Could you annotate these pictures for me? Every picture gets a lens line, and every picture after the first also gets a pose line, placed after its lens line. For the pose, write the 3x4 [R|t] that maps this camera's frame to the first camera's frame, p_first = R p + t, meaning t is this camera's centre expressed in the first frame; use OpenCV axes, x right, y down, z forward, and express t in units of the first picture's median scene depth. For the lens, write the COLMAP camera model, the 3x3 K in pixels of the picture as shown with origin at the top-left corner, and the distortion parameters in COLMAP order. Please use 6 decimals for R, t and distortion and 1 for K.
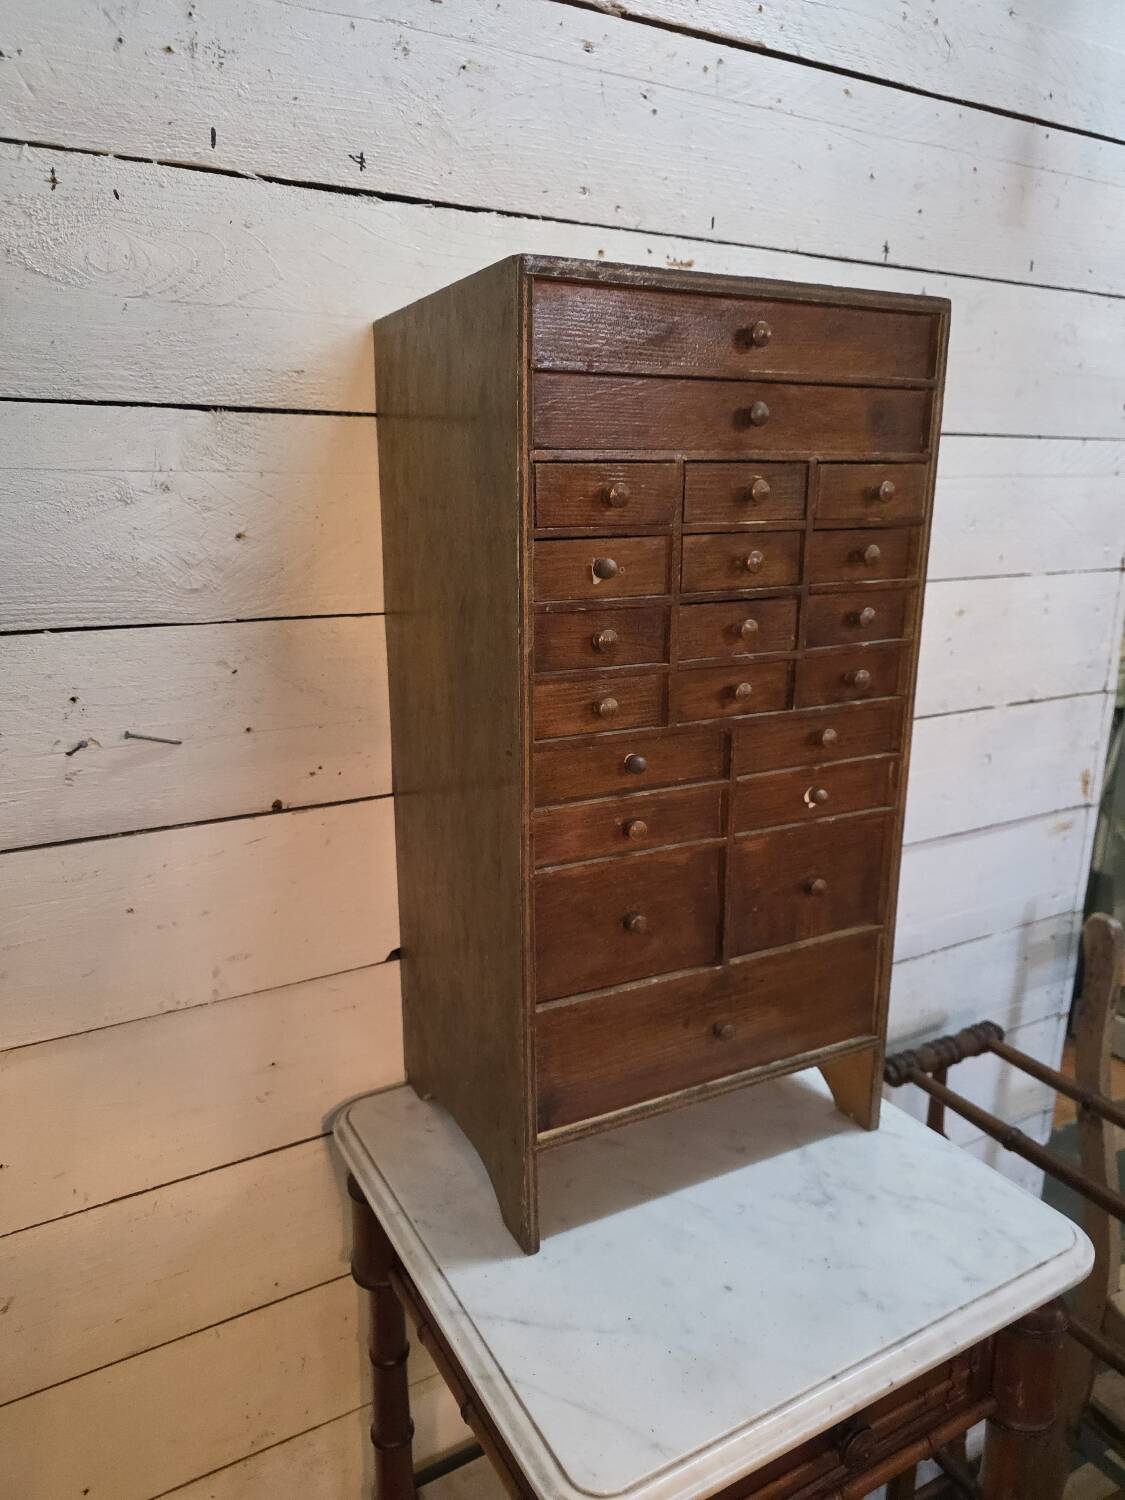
lens RADIAL K [[1043.1, 0, 516.4], [0, 1043.1, 753.3], [0, 0, 1]] dist [0.008121, -0.011850]
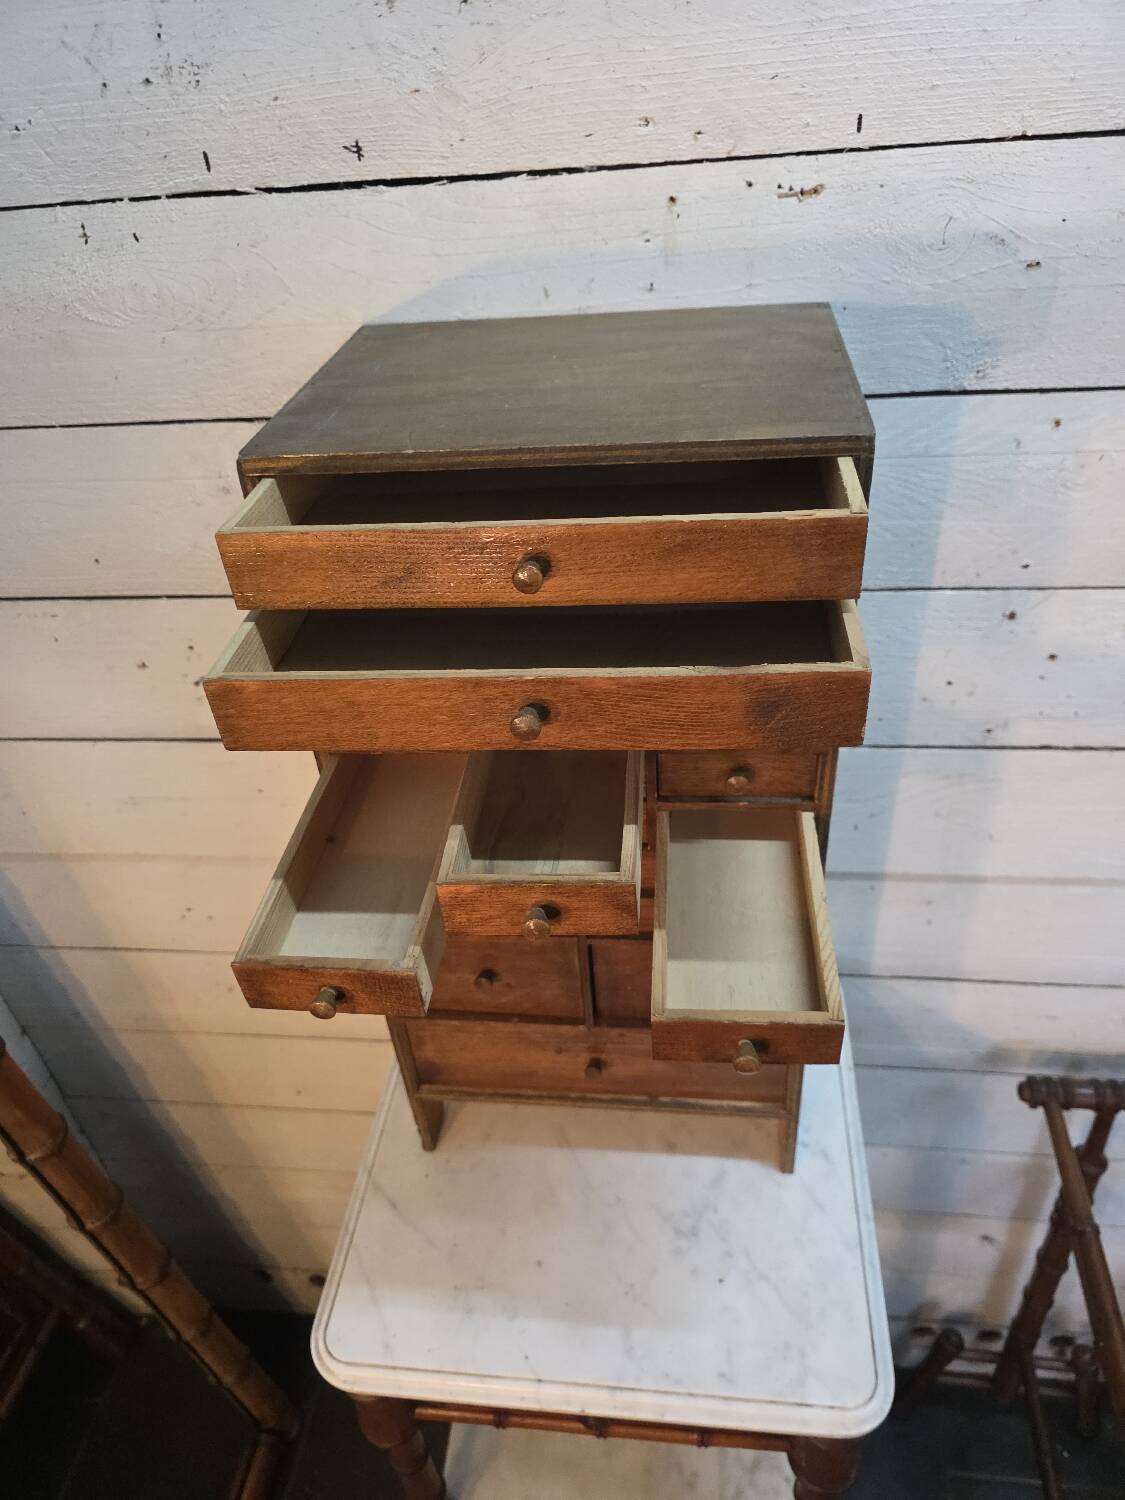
lens RADIAL K [[1031.7, 0, 552.8], [0, 1031.7, 760.6], [0, 0, 1]] dist [0.023787, -0.024913]
pose [[0.807107, 0.298198, -0.509564, 0.615900], [-0.065567, 0.903008, 0.424590, -0.490470], [0.586753, -0.309279, 0.748377, 0.267310]]
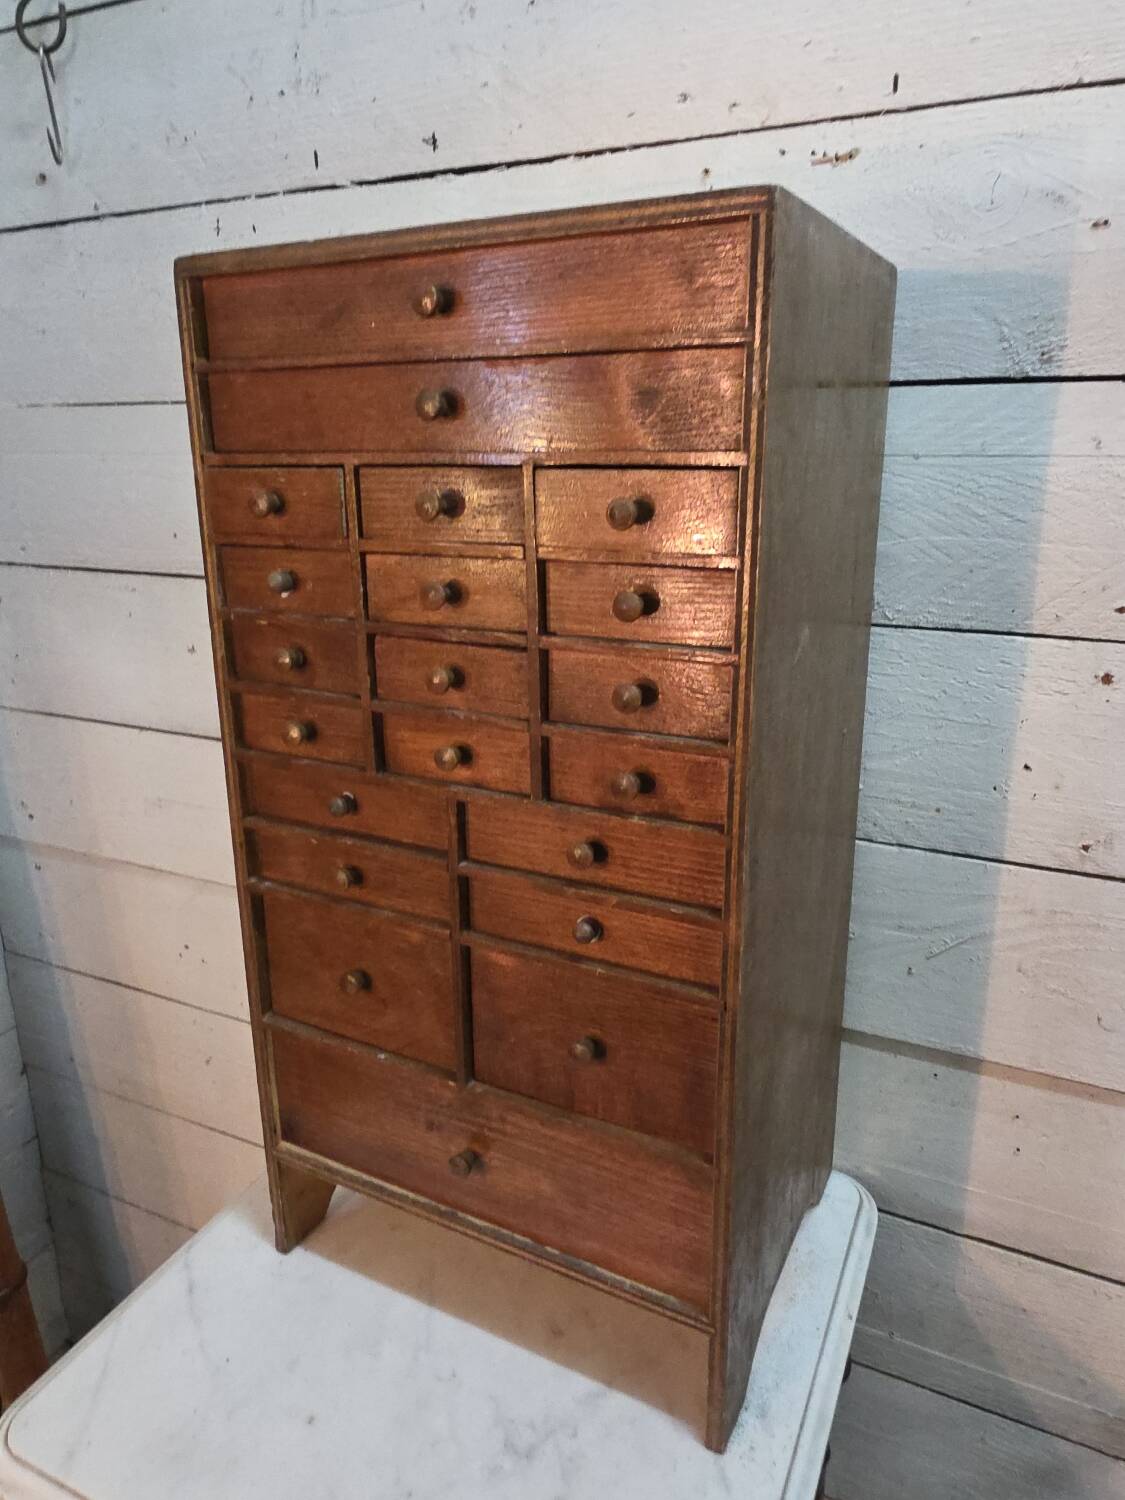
lens RADIAL K [[1031.7, 0, 553.3], [0, 1031.7, 706.8], [0, 0, 1]] dist [0.023787, -0.024913]
pose [[0.575633, 0.206928, -0.791093, 0.819233], [-0.188173, 0.975008, 0.118112, -0.186358], [0.795762, 0.080873, 0.600185, 0.553722]]
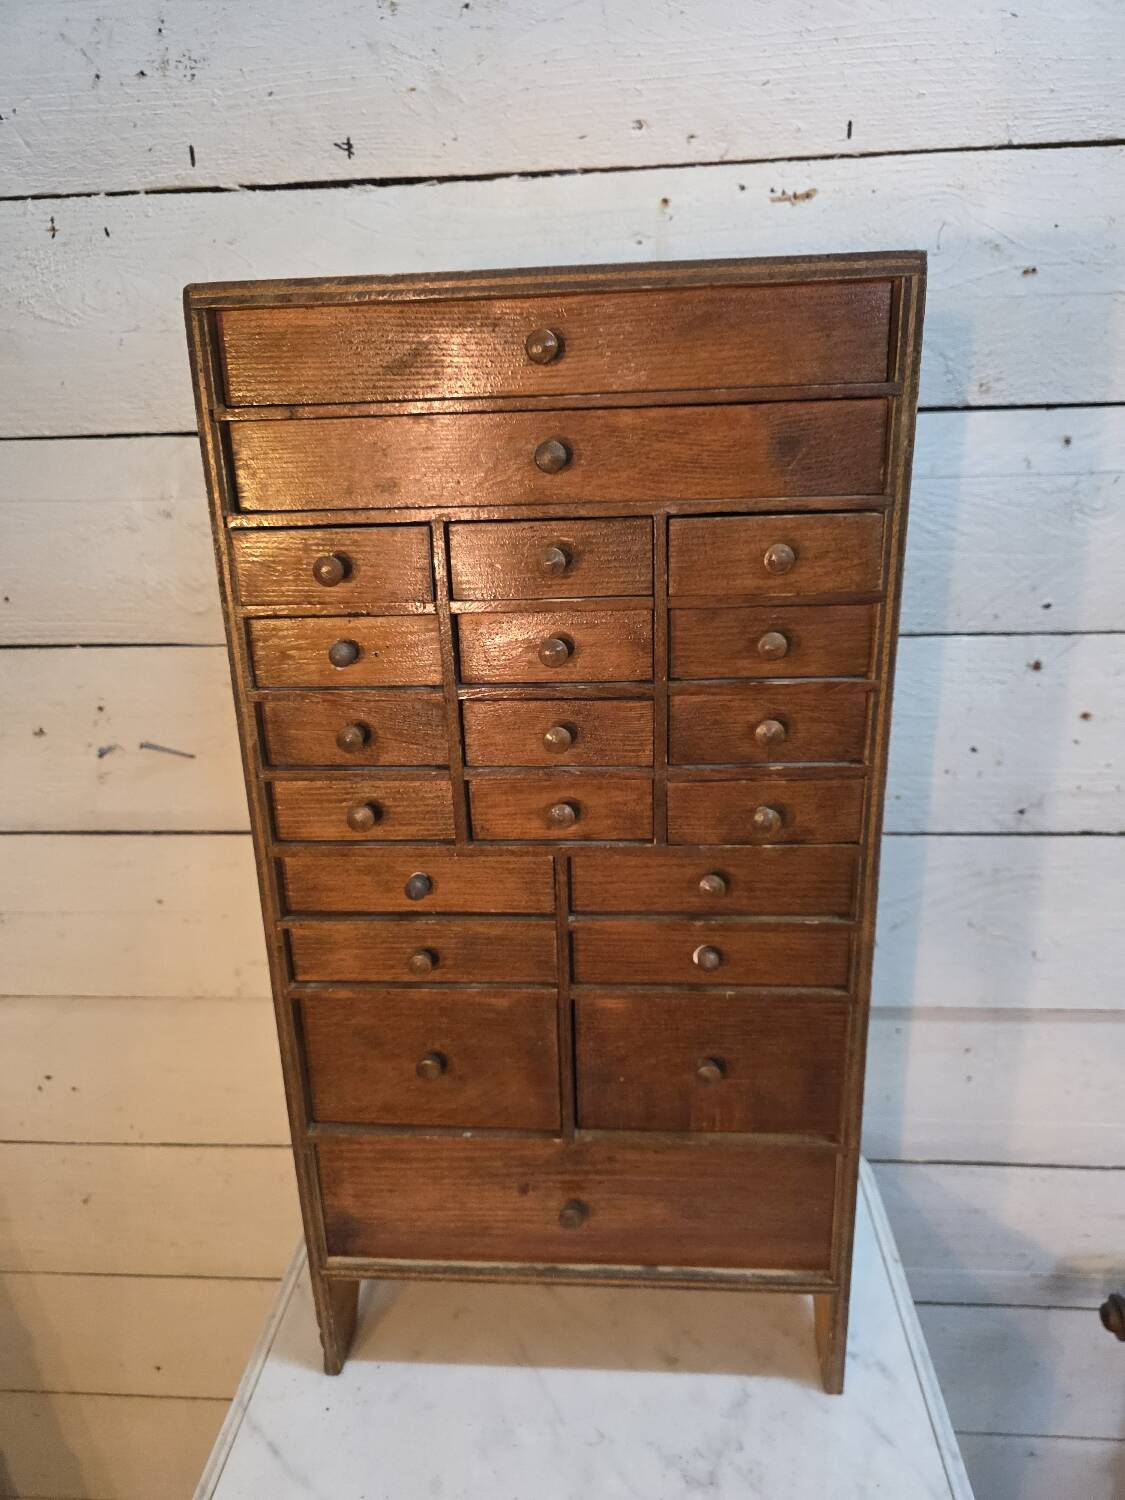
lens RADIAL K [[1031.7, 0, 554.5], [0, 1031.7, 746.4], [0, 0, 1]] dist [0.023787, -0.024913]
pose [[0.833977, 0.141234, -0.533419, 0.557623], [-0.103320, 0.989561, 0.100472, -0.169340], [0.542040, -0.028678, 0.839863, 0.339444]]
